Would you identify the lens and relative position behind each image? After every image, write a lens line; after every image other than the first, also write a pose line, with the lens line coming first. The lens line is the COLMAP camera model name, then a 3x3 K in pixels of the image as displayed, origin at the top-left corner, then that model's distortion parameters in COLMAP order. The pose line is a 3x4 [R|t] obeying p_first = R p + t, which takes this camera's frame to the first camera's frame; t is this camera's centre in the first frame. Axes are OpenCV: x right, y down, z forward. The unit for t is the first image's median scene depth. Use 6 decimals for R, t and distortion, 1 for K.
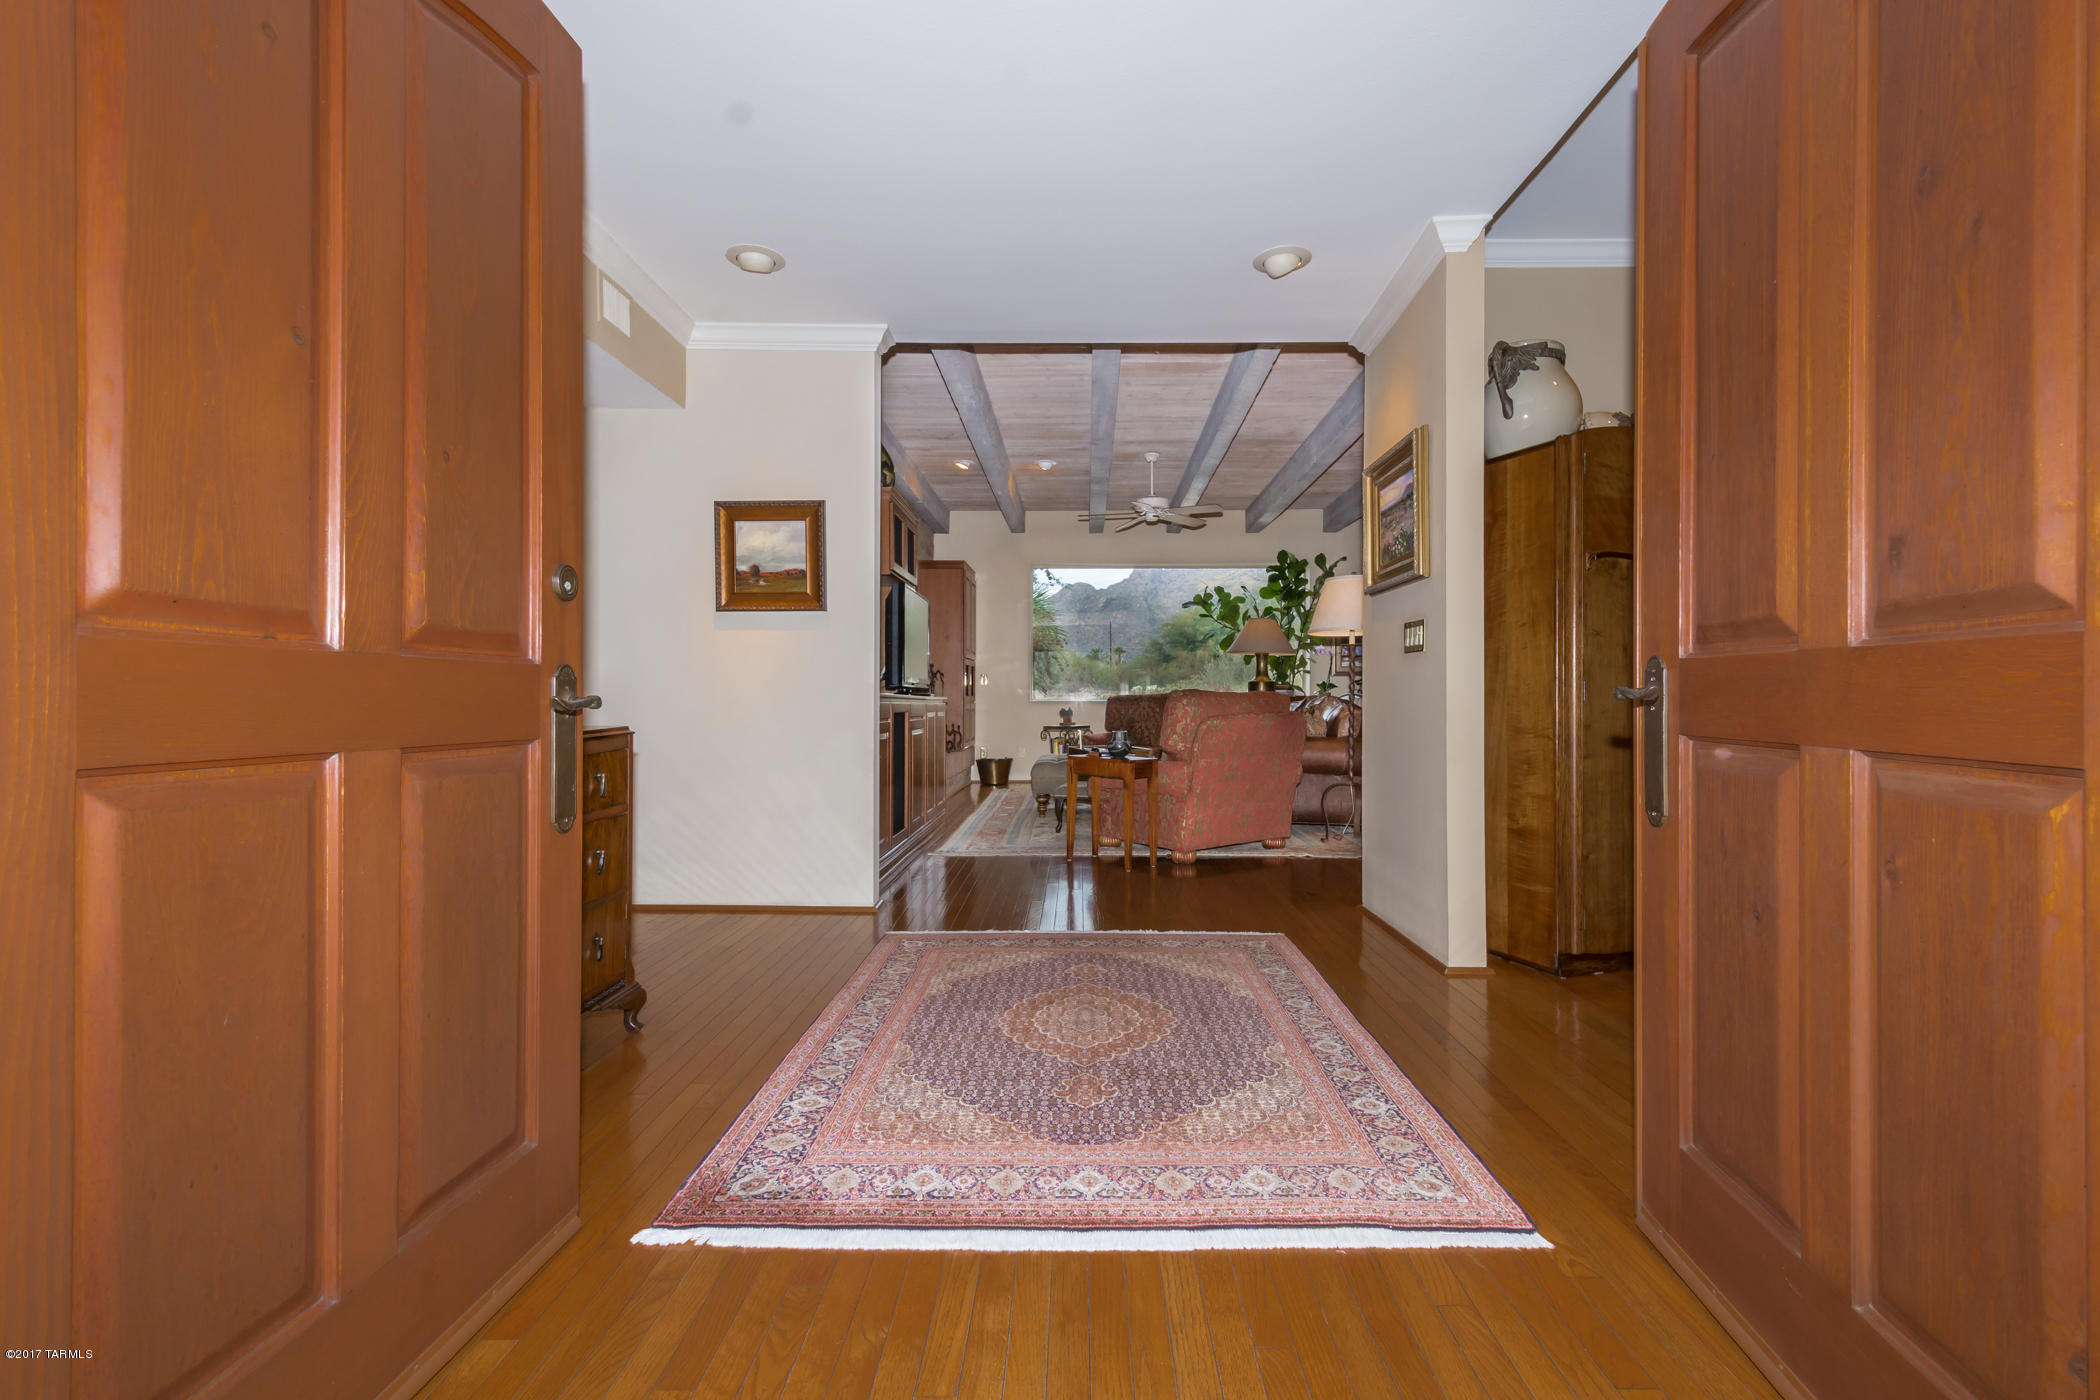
lens RADIAL K [[932.9, 0, 1055.1], [0, 932.9, 700.1], [0, 0, 1]] dist [0.013517, -0.002618]
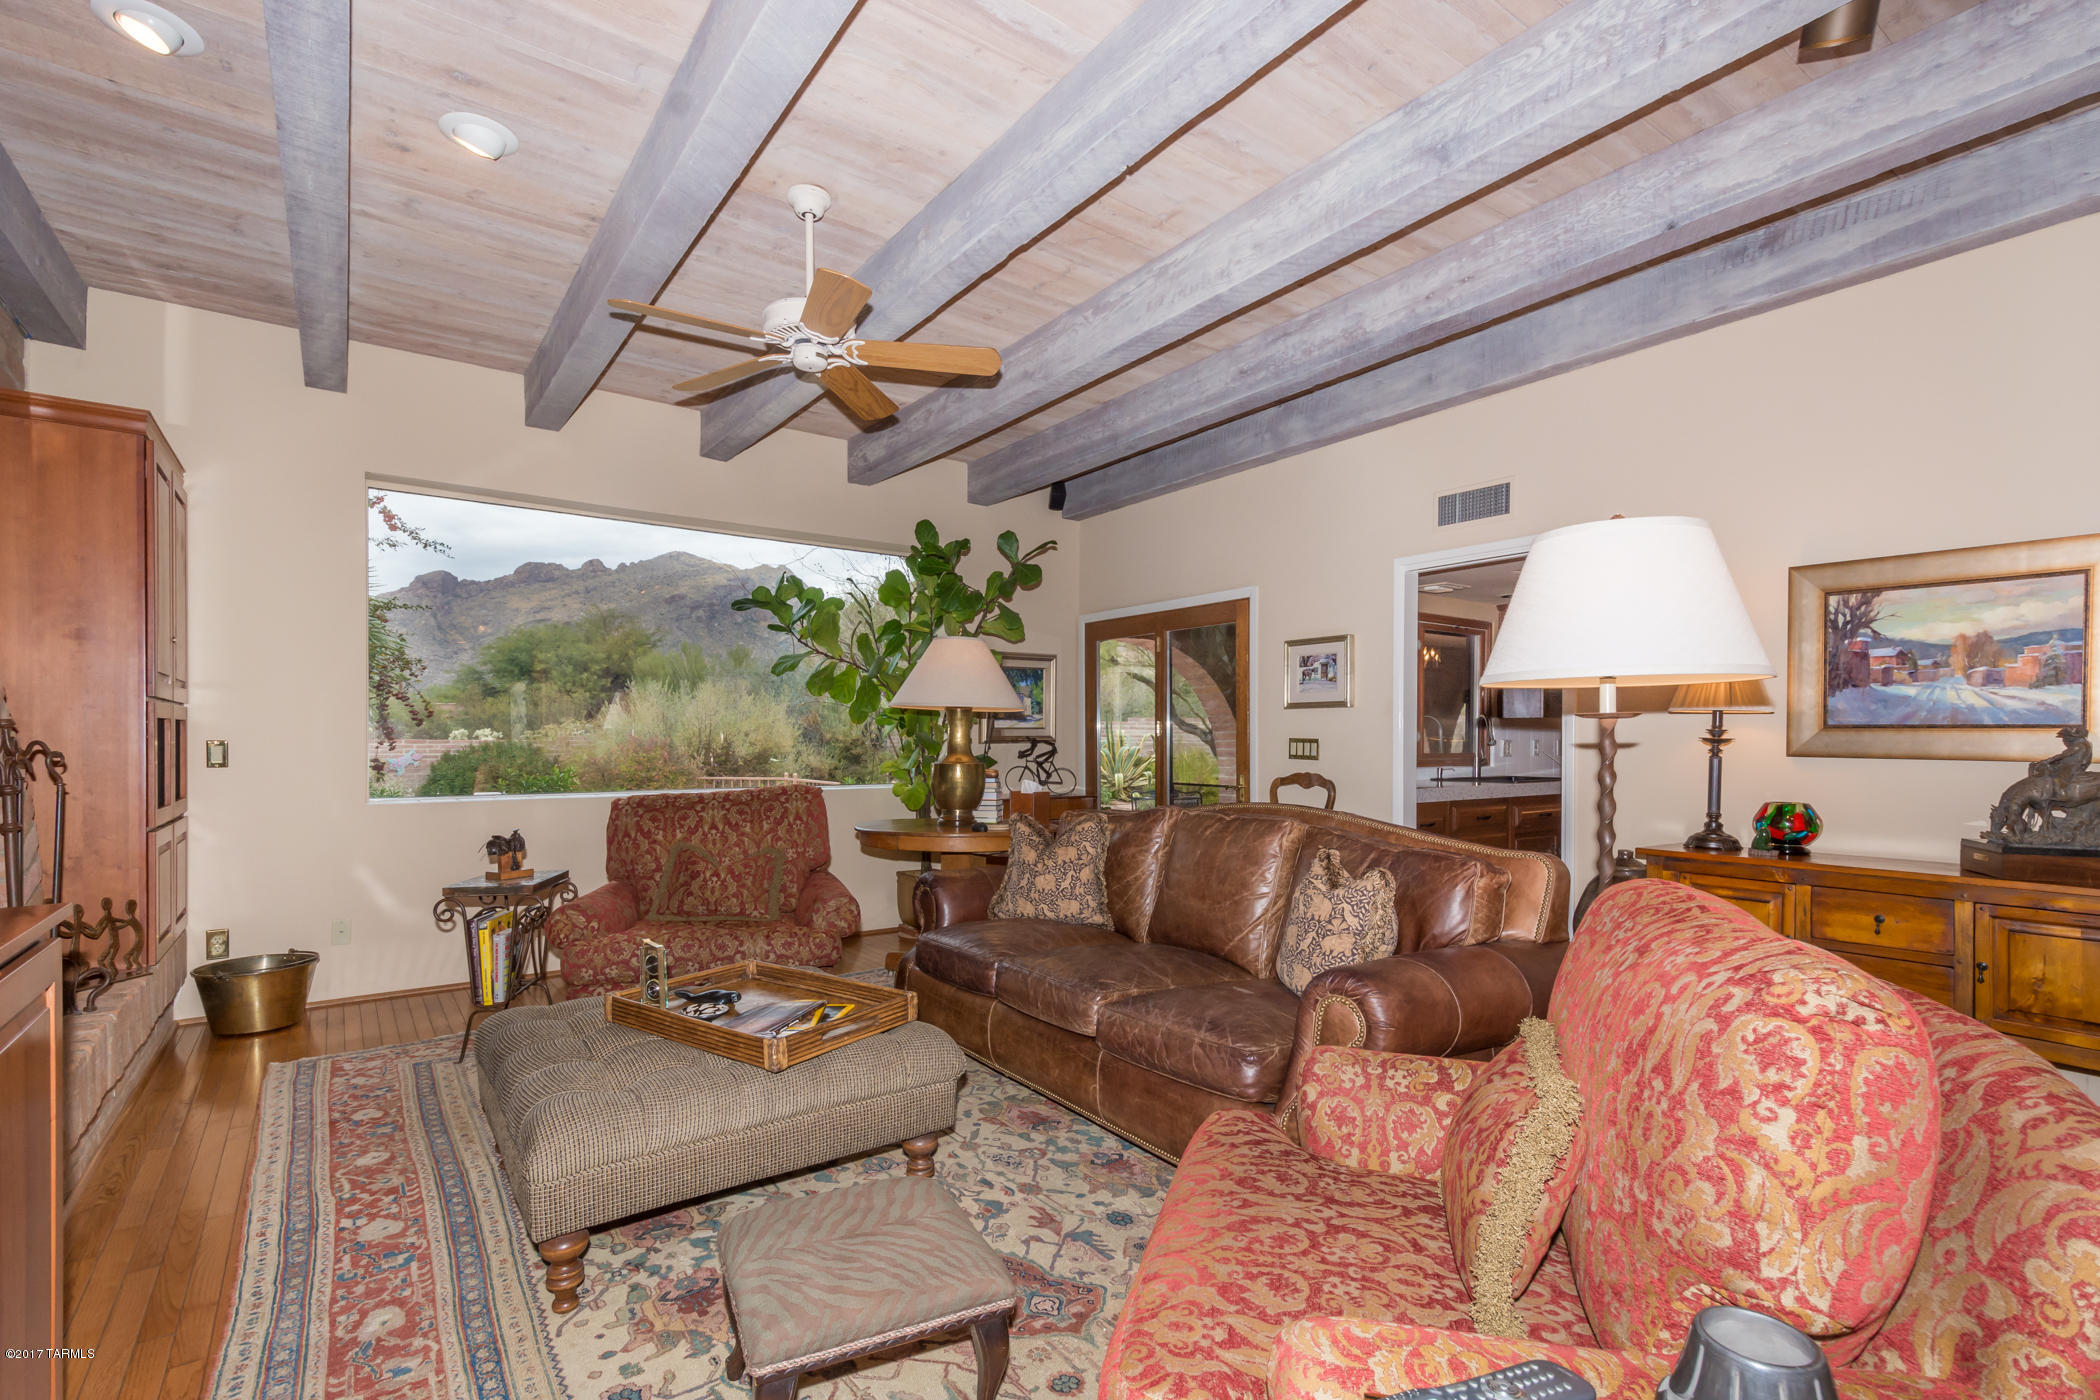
lens RADIAL K [[932.9, 0, 1019.0], [0, 932.9, 747.2], [0, 0, 1]] dist [0.013517, -0.002618]
pose [[0.792758, -0.002841, 0.609530, -0.051665], [-0.002950, 0.999960, 0.008498, -0.028591], [-0.609530, -0.008535, 0.792717, 0.501665]]
